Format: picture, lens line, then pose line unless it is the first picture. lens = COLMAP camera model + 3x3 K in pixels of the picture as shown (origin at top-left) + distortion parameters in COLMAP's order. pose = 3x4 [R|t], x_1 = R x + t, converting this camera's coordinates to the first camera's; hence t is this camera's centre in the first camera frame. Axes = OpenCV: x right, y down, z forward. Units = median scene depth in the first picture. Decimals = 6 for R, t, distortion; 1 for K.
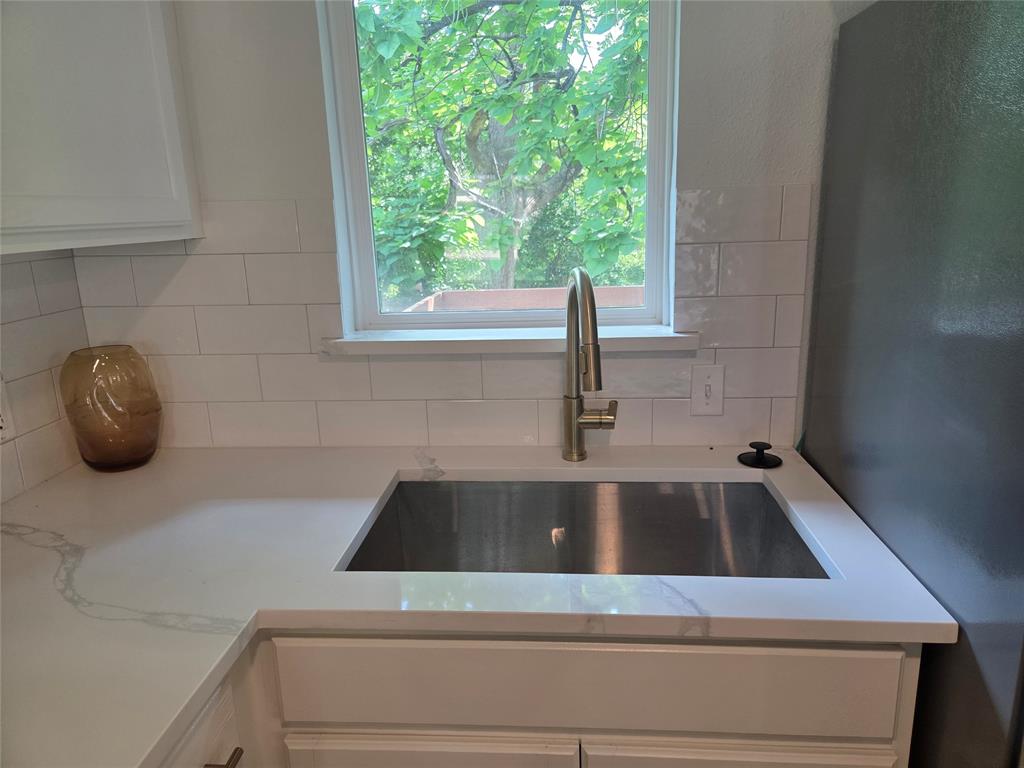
lens RADIAL K [[700.4, 0, 512.0], [0, 700.4, 384.0], [0, 0, 1]] dist [0.087870, -0.052638]
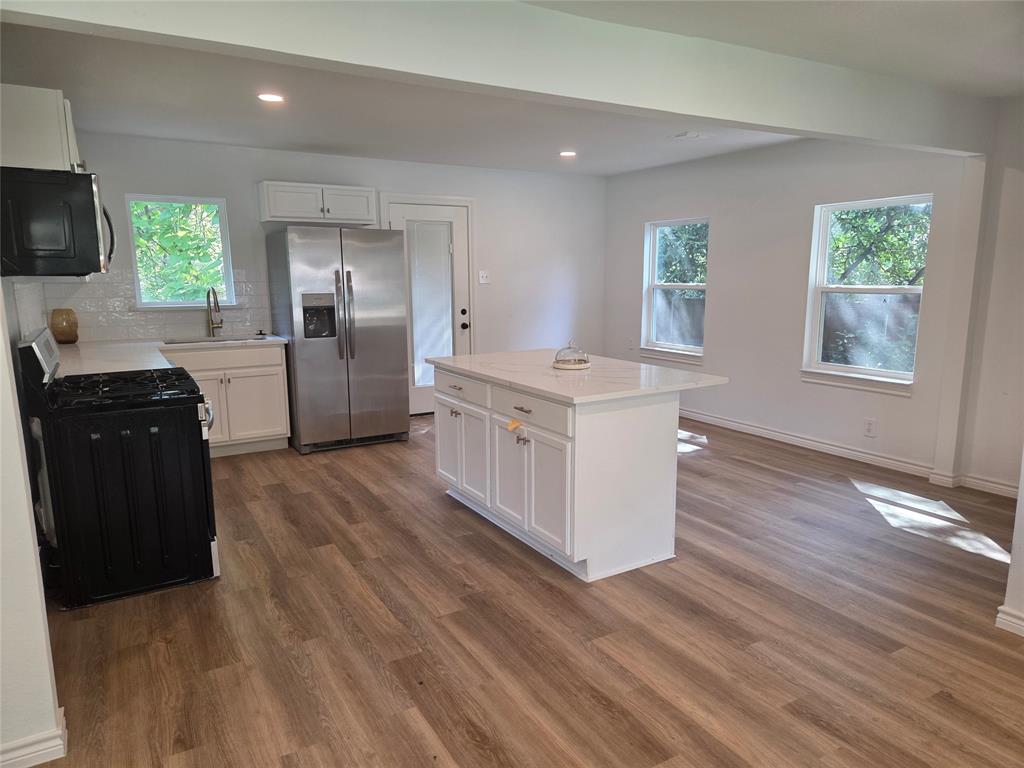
lens RADIAL K [[669.5, 0, 512.0], [0, 669.5, 384.0], [0, 0, 1]] dist [0.057177, -0.043031]
pose [[0.819320, -0.075023, 0.568407, -0.663483], [0.125778, 0.990771, -0.050530, 0.735137], [-0.559370, 0.112893, 0.821194, -2.817865]]
